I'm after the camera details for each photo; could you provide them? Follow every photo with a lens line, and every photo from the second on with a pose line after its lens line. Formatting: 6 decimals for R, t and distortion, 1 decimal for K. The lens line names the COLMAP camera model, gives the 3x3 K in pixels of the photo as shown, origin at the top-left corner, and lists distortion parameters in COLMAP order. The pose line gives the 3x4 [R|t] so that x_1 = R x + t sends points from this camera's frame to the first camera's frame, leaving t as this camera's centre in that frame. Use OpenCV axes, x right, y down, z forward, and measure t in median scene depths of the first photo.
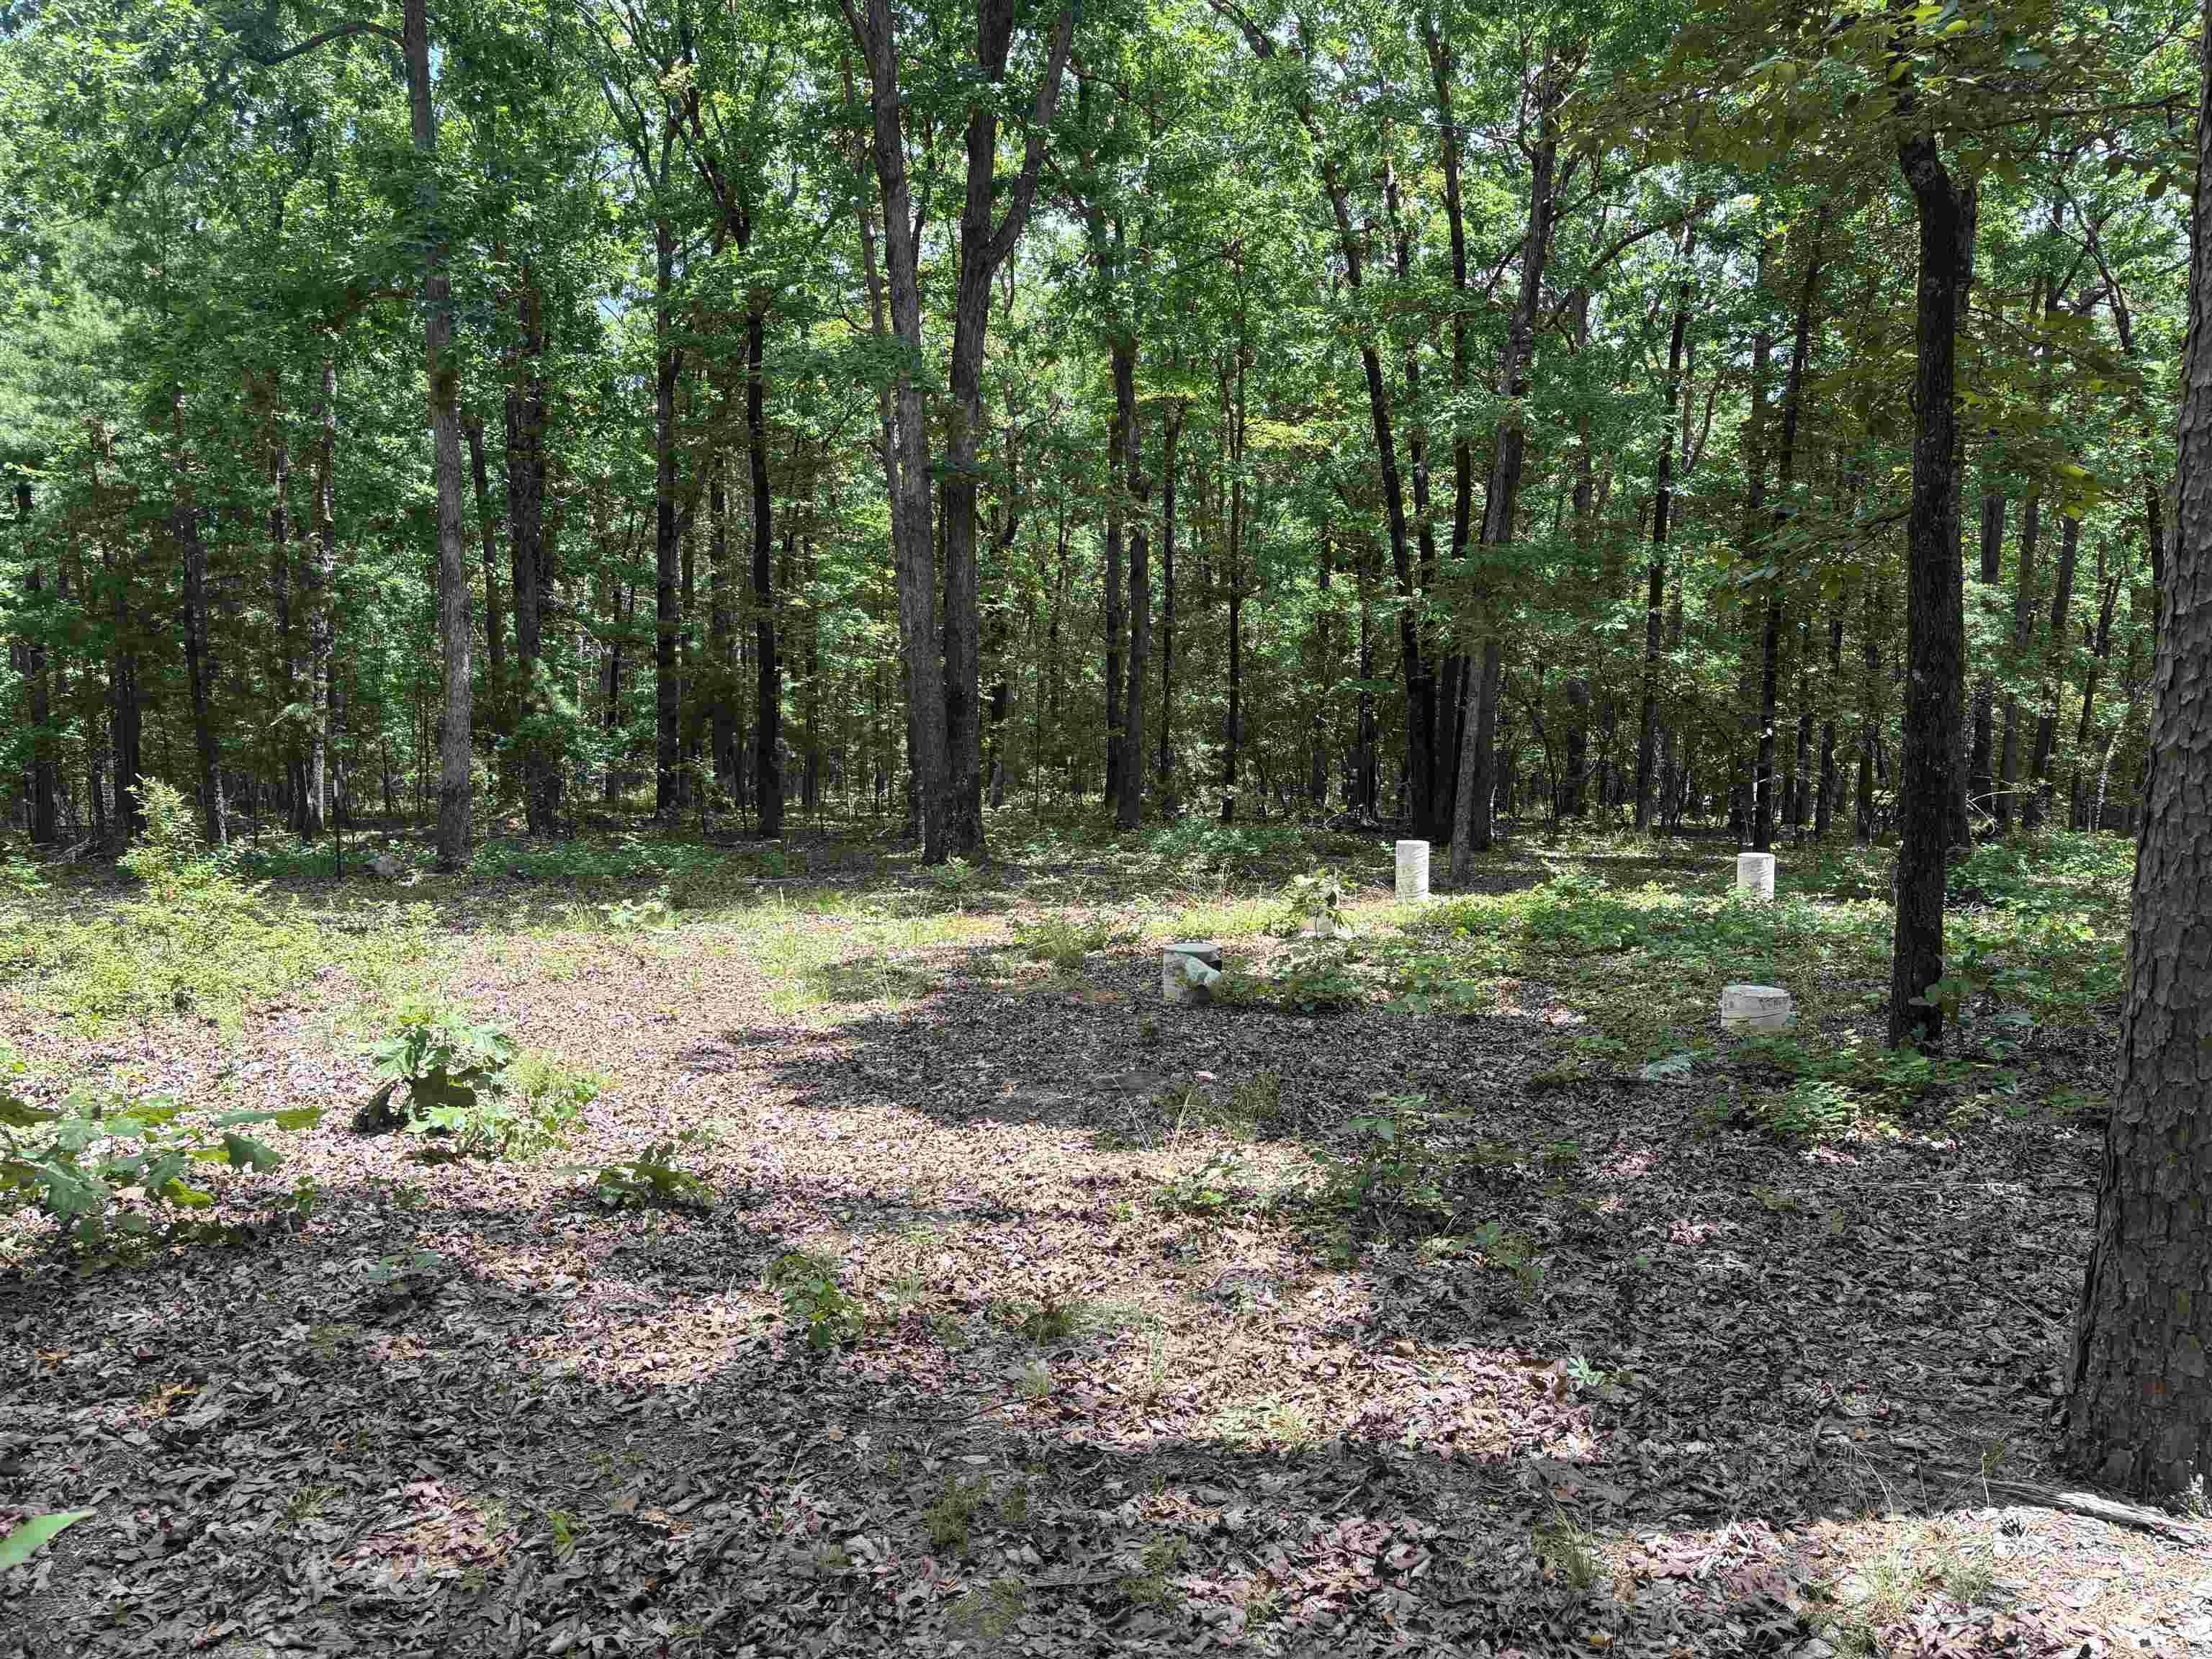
lens RADIAL K [[1665.9, 0, 1106.0], [0, 1665.9, 829.5], [0, 0, 1]] dist [0.001532, -0.000180]
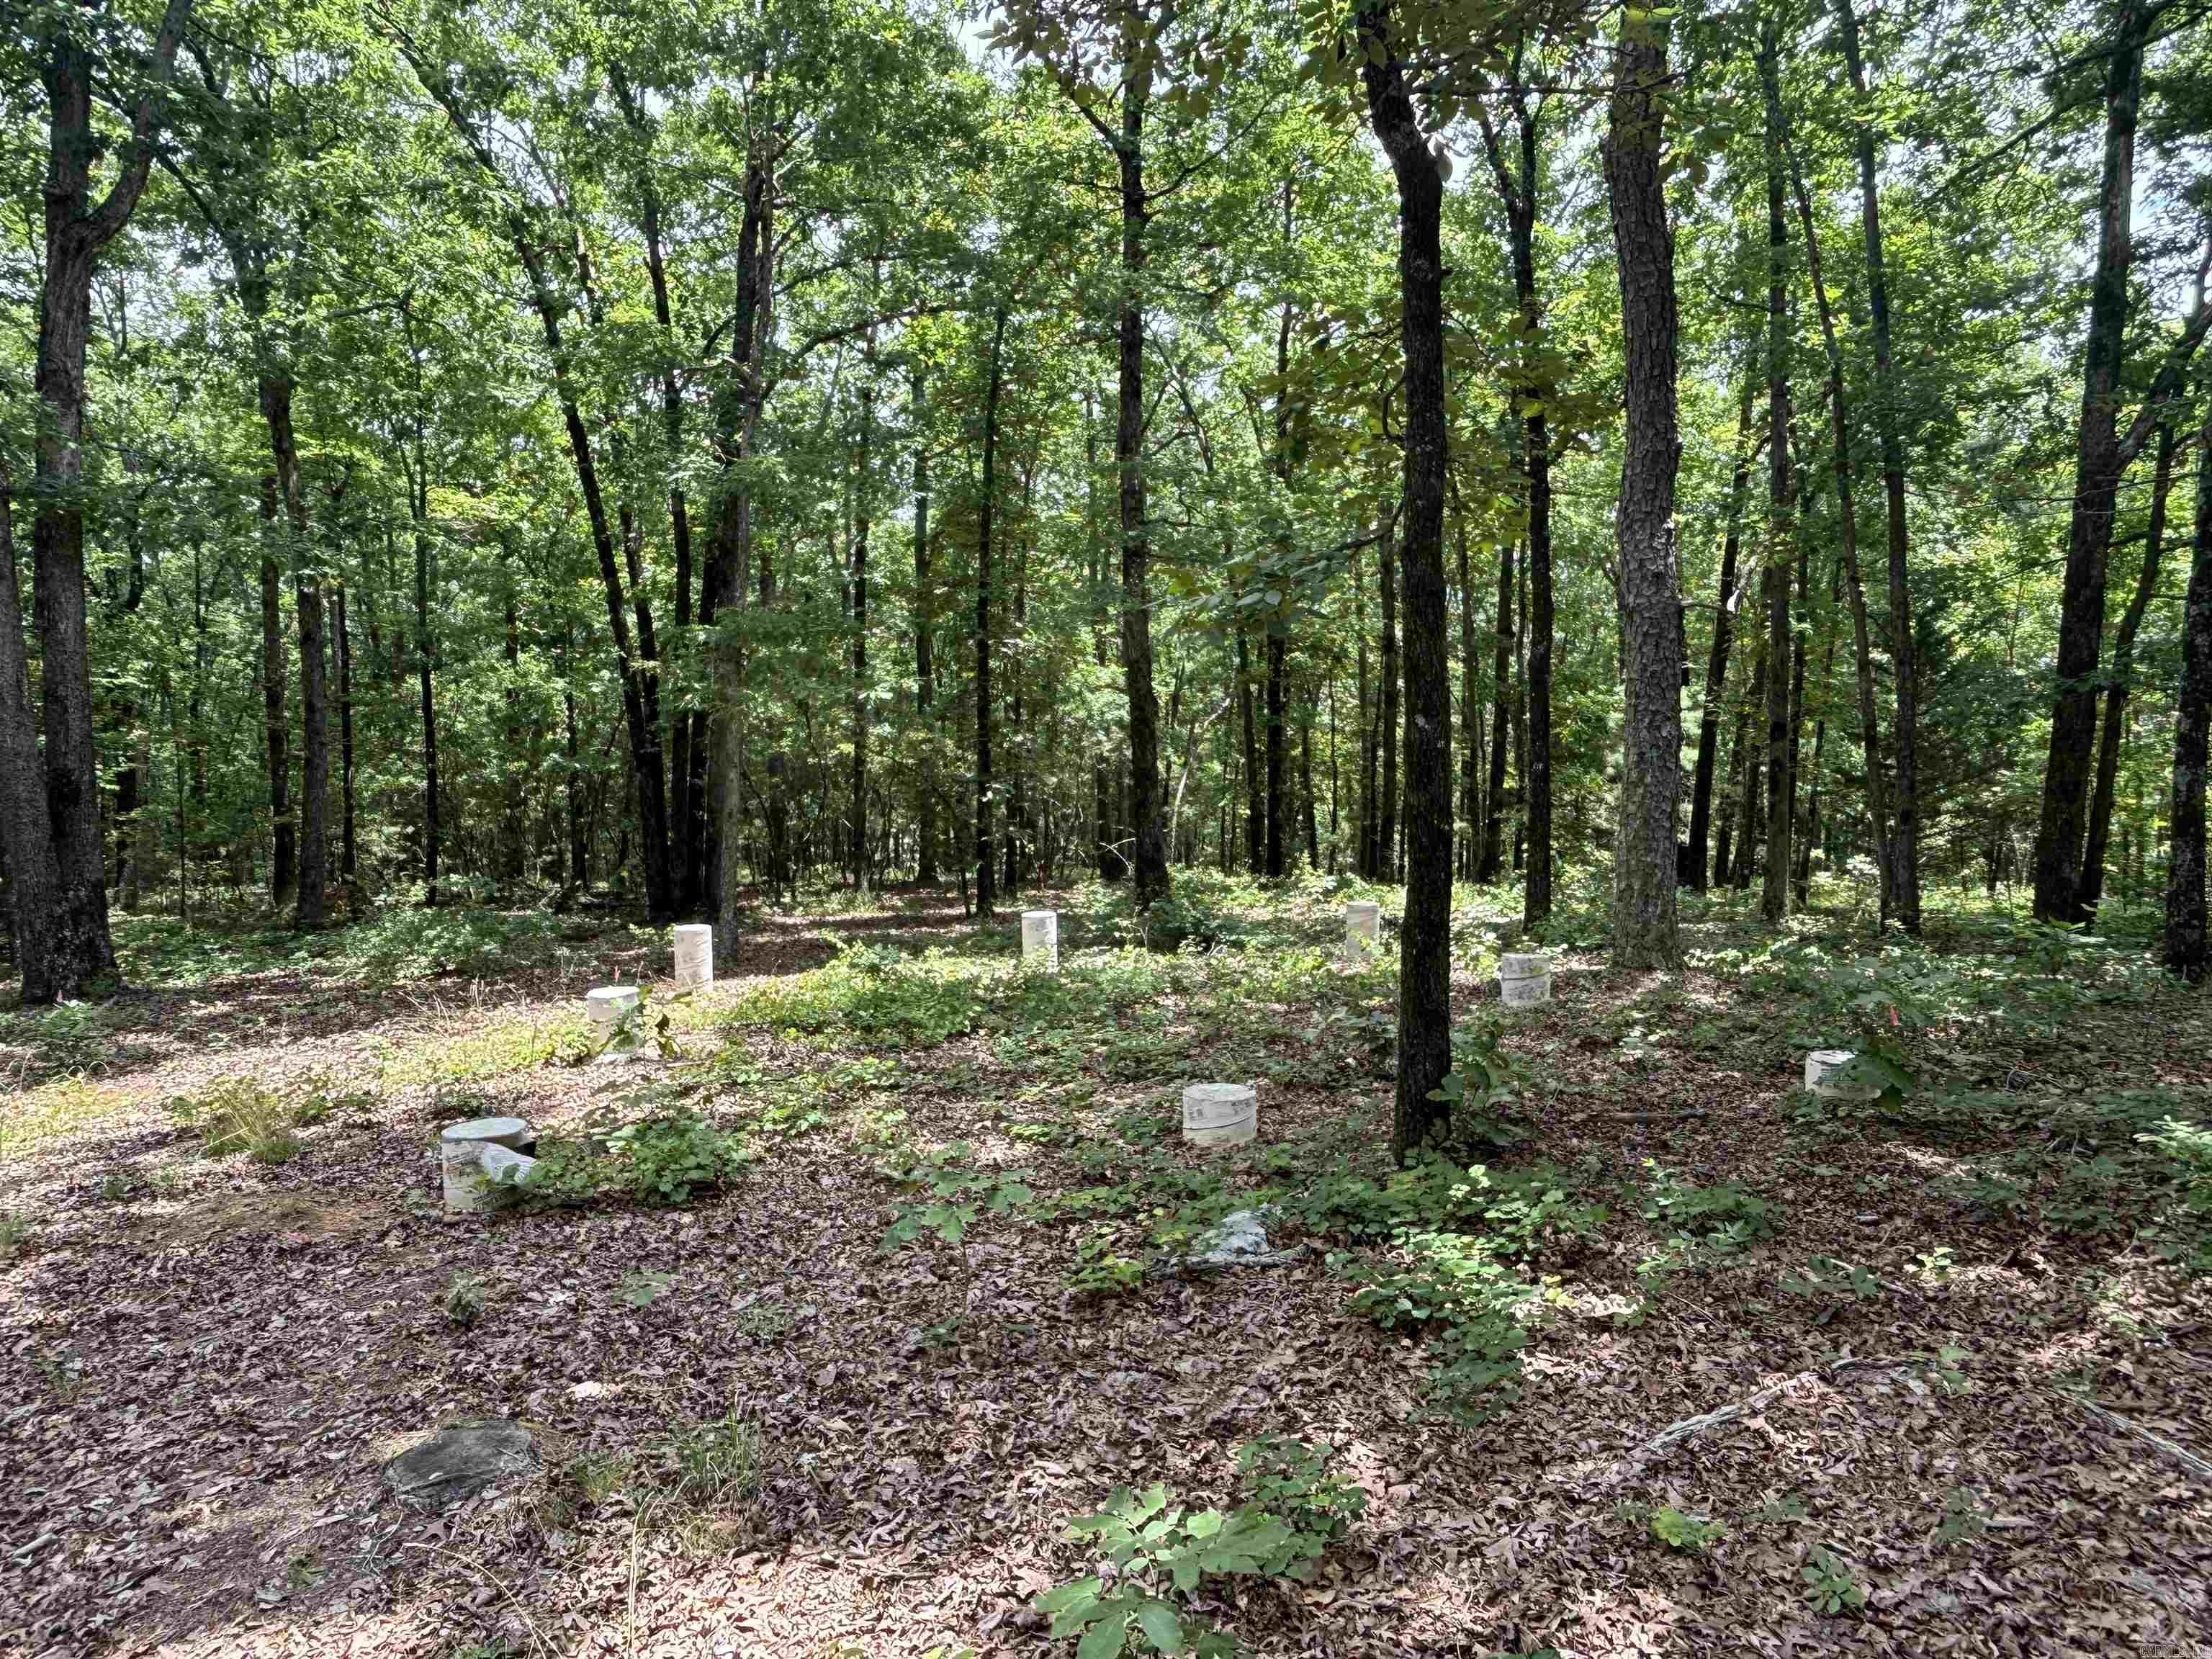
lens RADIAL K [[1397.5, 0, 1106.0], [0, 1397.5, 829.5], [0, 0, 1]] dist [0.005040, -0.019448]
pose [[0.852671, -0.046561, 0.520369, -0.011255], [0.066128, 0.997628, -0.019092, -0.011039], [-0.518246, 0.050690, 0.853728, 0.156006]]
